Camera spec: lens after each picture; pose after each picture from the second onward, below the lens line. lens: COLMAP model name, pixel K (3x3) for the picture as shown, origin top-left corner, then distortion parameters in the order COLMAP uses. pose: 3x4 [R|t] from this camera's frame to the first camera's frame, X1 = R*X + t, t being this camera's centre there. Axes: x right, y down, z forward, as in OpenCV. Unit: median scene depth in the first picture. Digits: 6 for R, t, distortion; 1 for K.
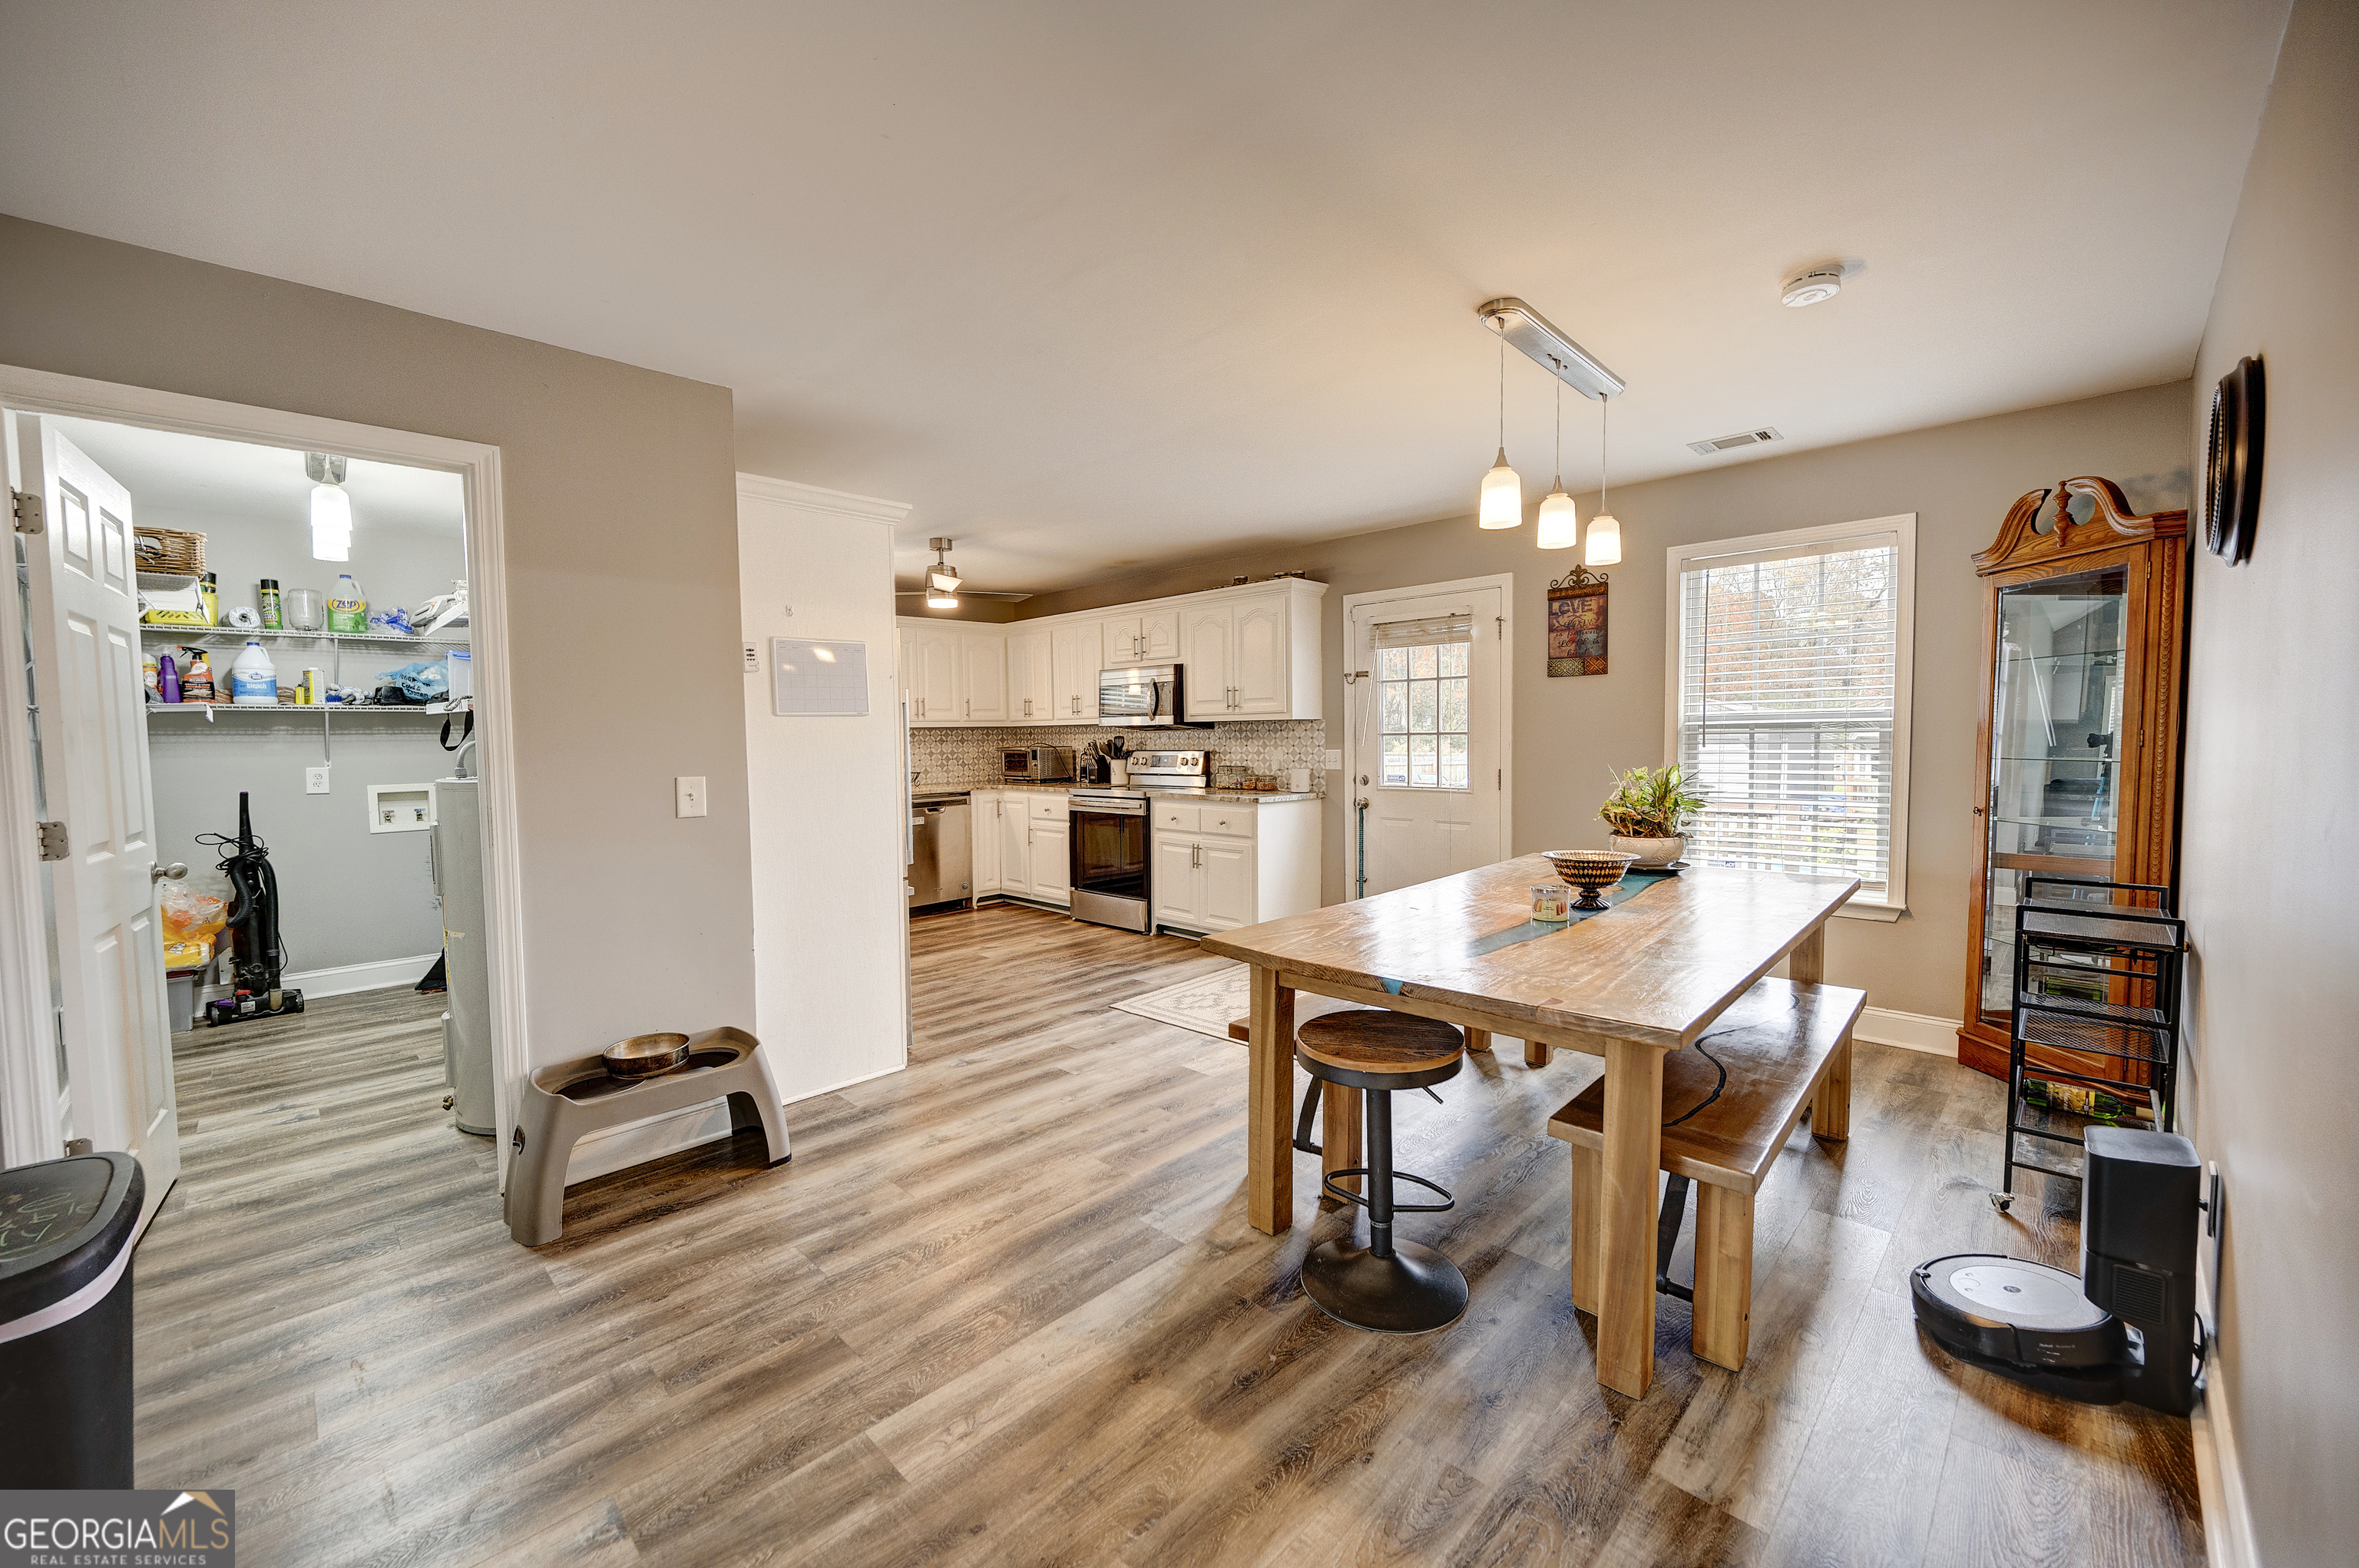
lens RADIAL K [[936.1, 0, 1180.6], [0, 936.1, 781.0], [0, 0, 1]] dist [0.000802, -0.000187]
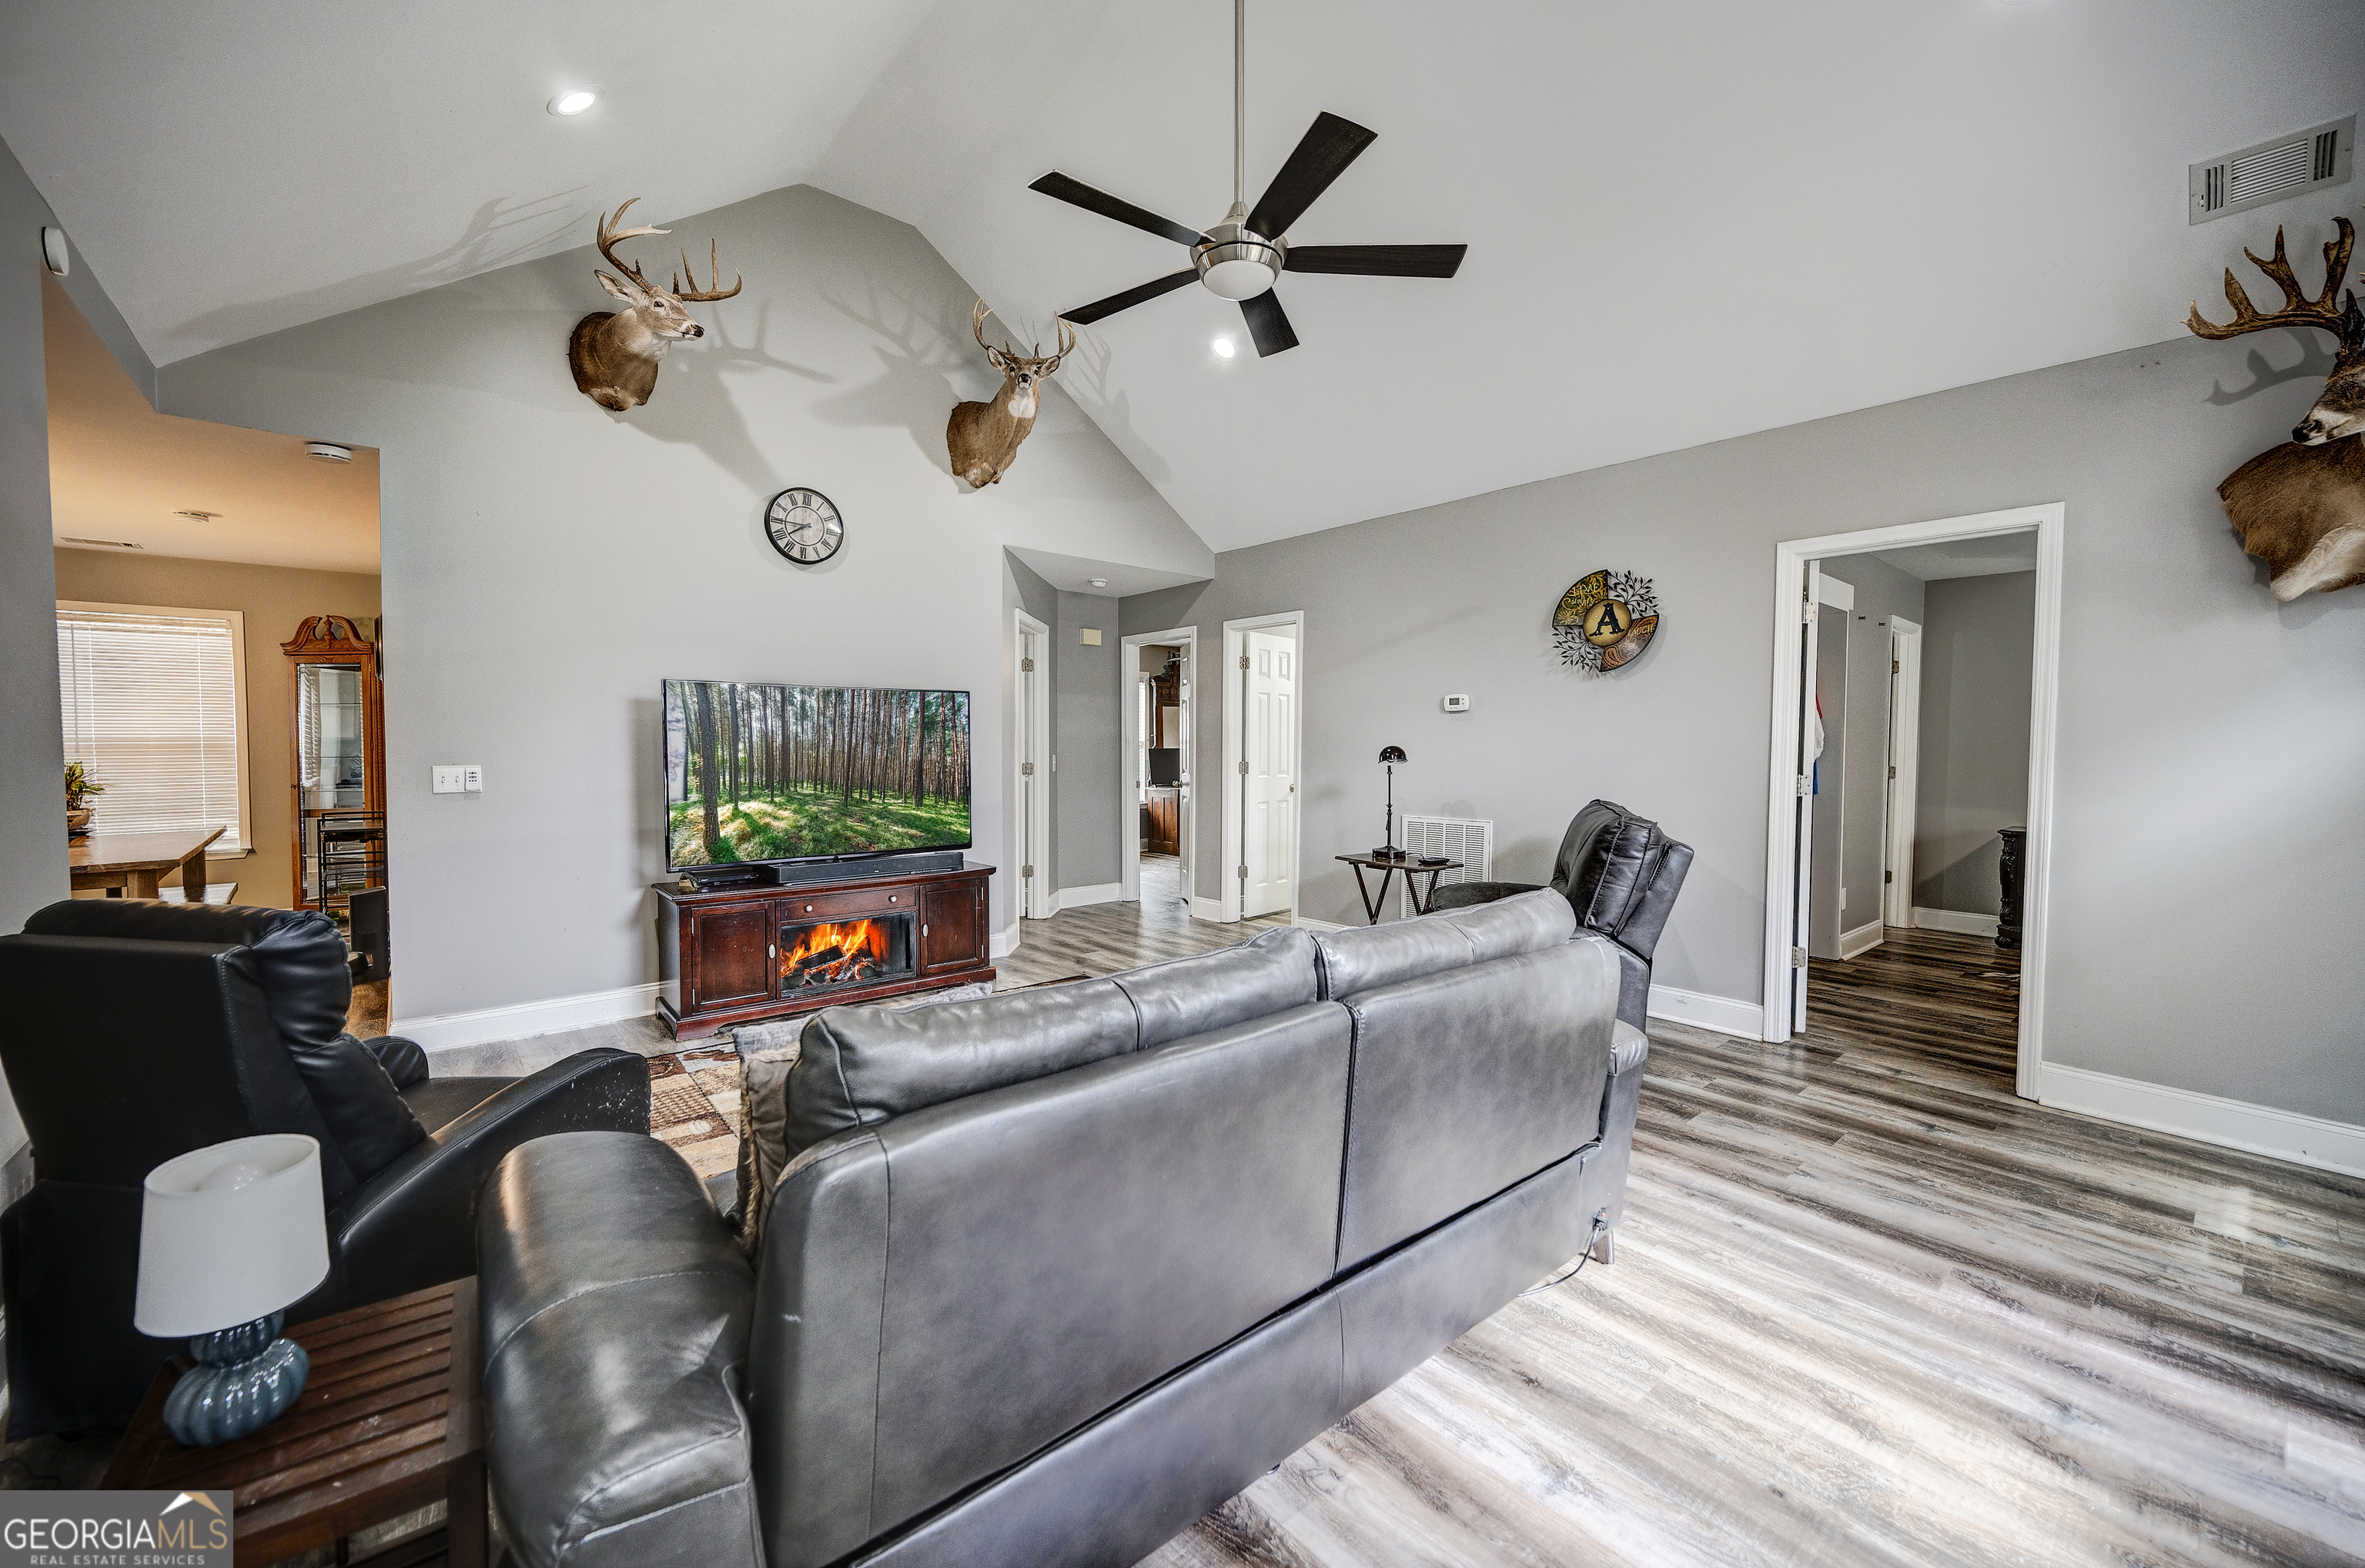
lens RADIAL K [[921.4, 0, 1179.2], [0, 921.4, 781.3], [0, 0, 1]] dist [-0.000065, -0.000329]
pose [[0.090435, -0.027907, 0.995511, -0.447337], [0.047051, 0.998611, 0.023719, 0.034899], [-0.994790, 0.044695, 0.091622, -0.506105]]
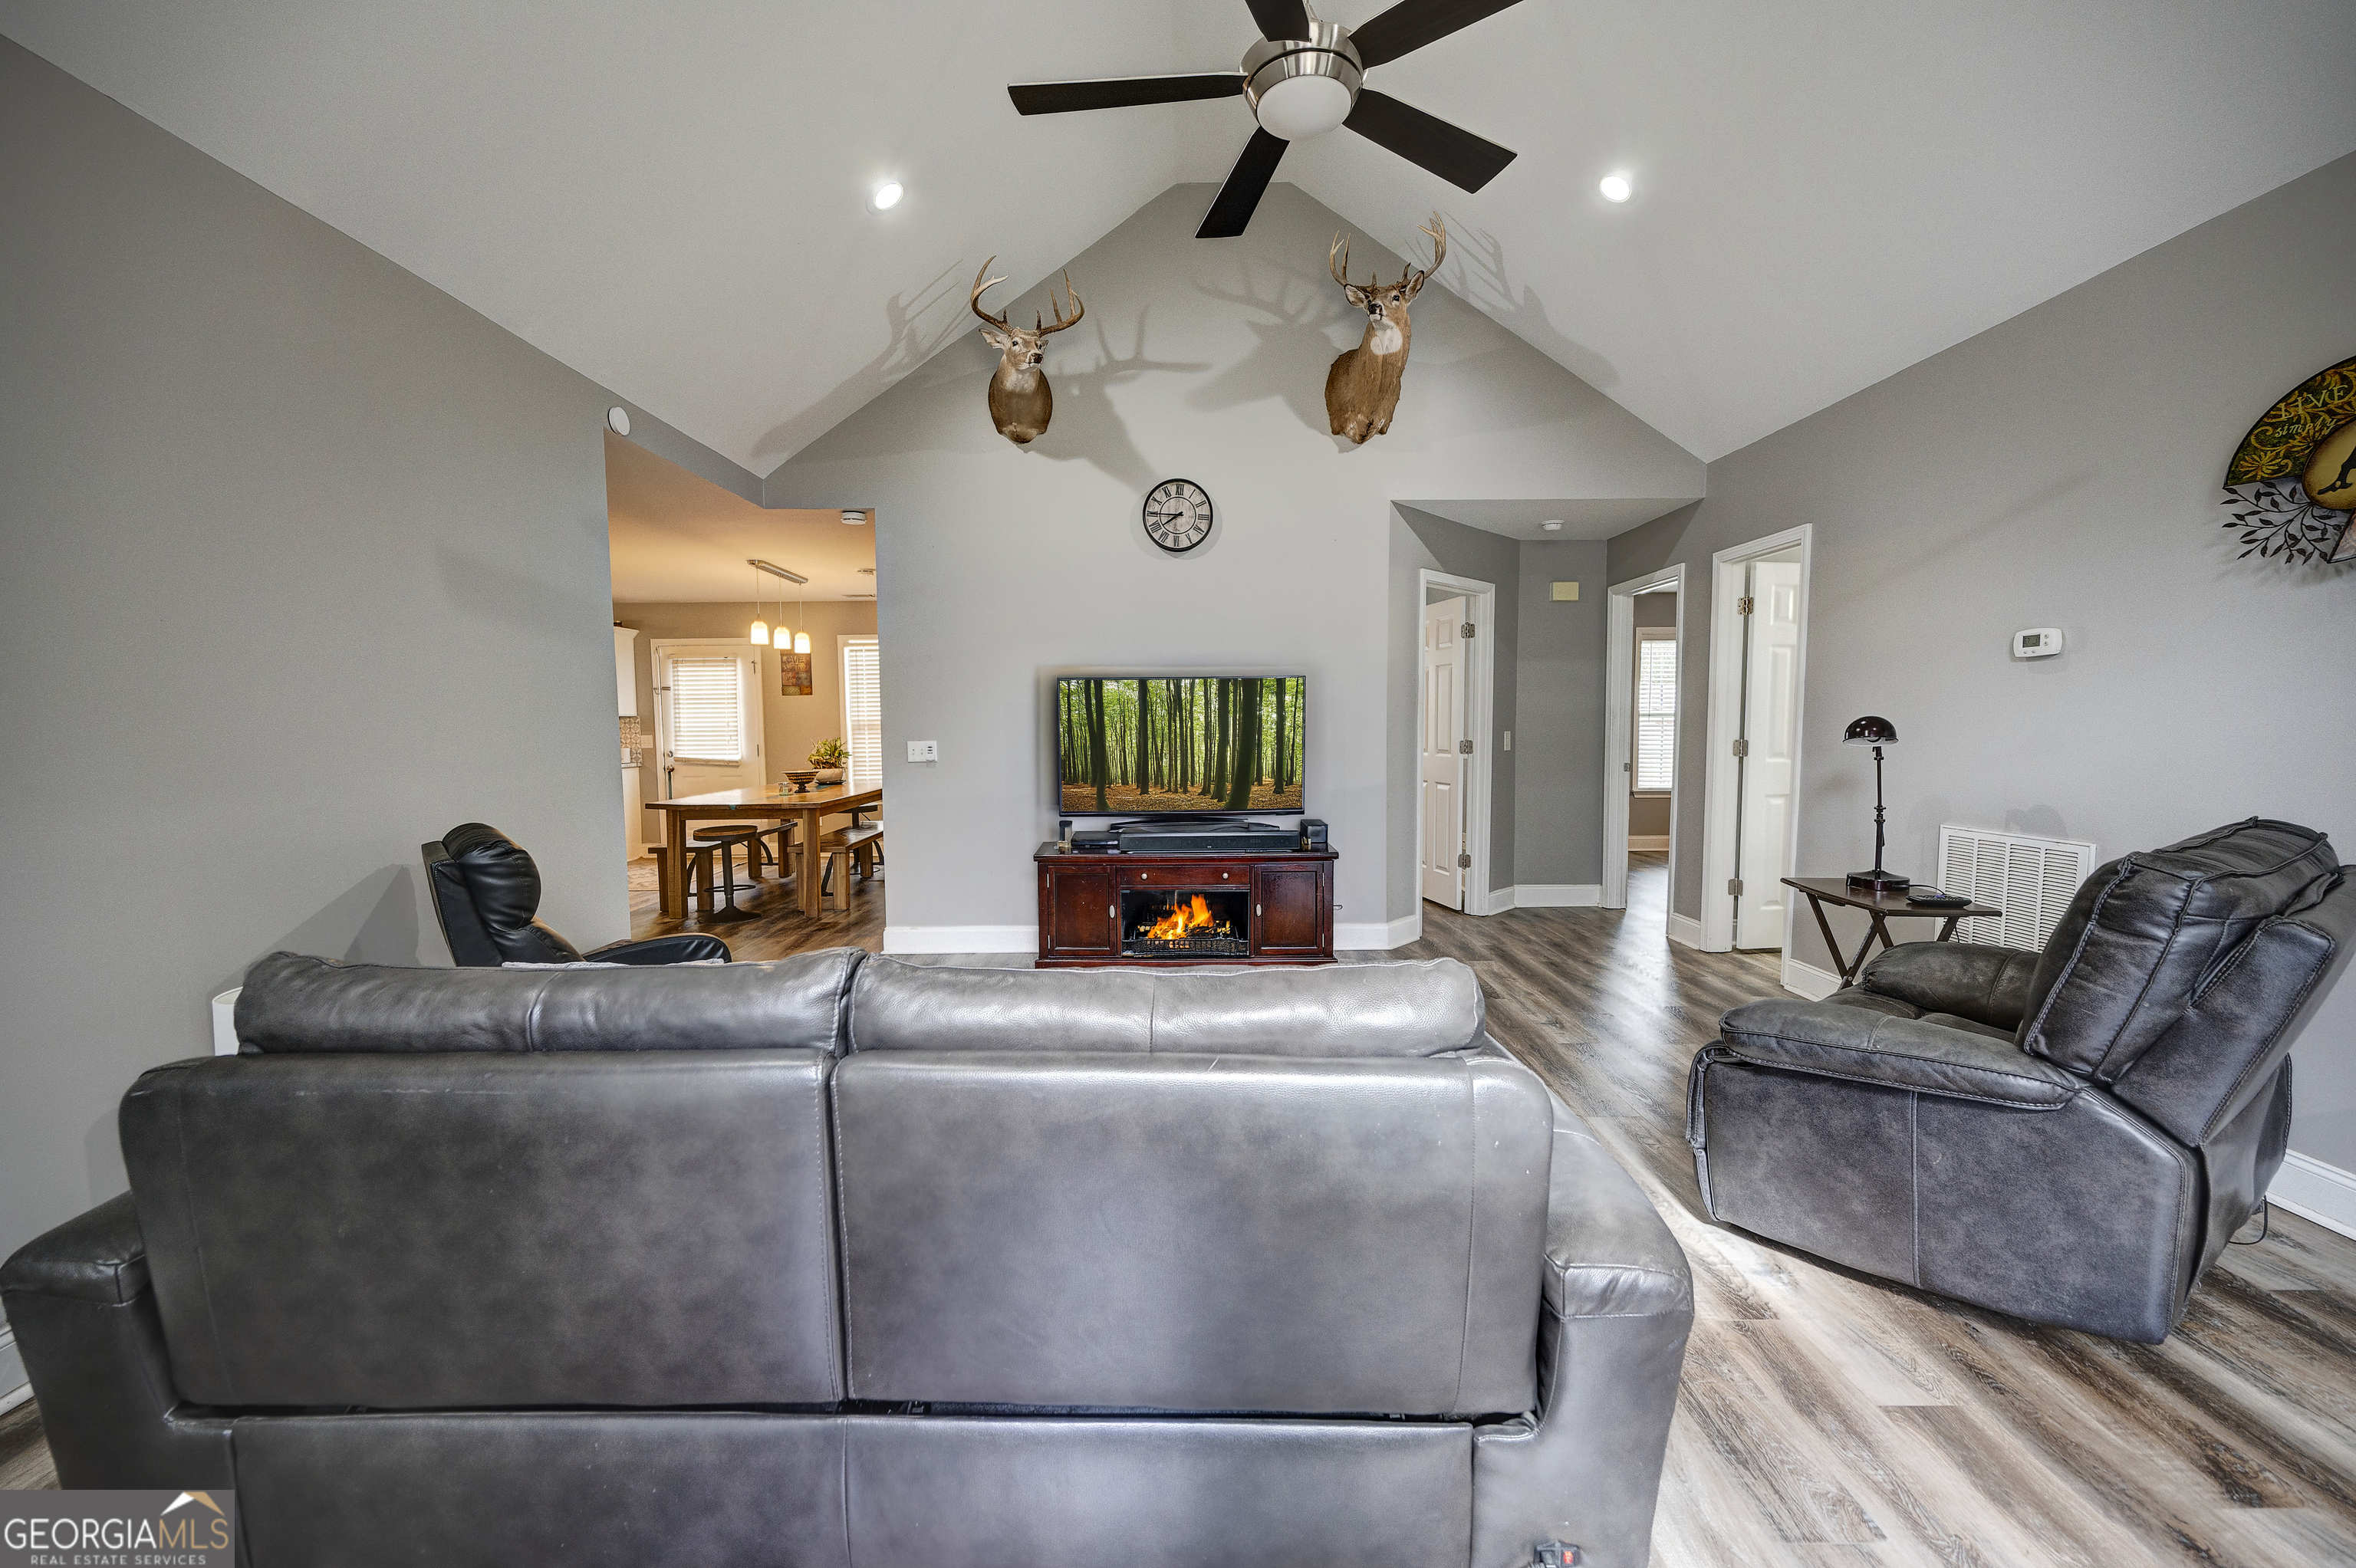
lens RADIAL K [[917.8, 0, 1176.9], [0, 917.8, 787.0], [0, 0, 1]] dist [0.002160, -0.000086]
pose [[0.715917, -0.042810, 0.696871, -0.273523], [0.035207, 0.999062, 0.025204, 0.044539], [-0.697297, 0.006491, 0.716753, -0.716768]]
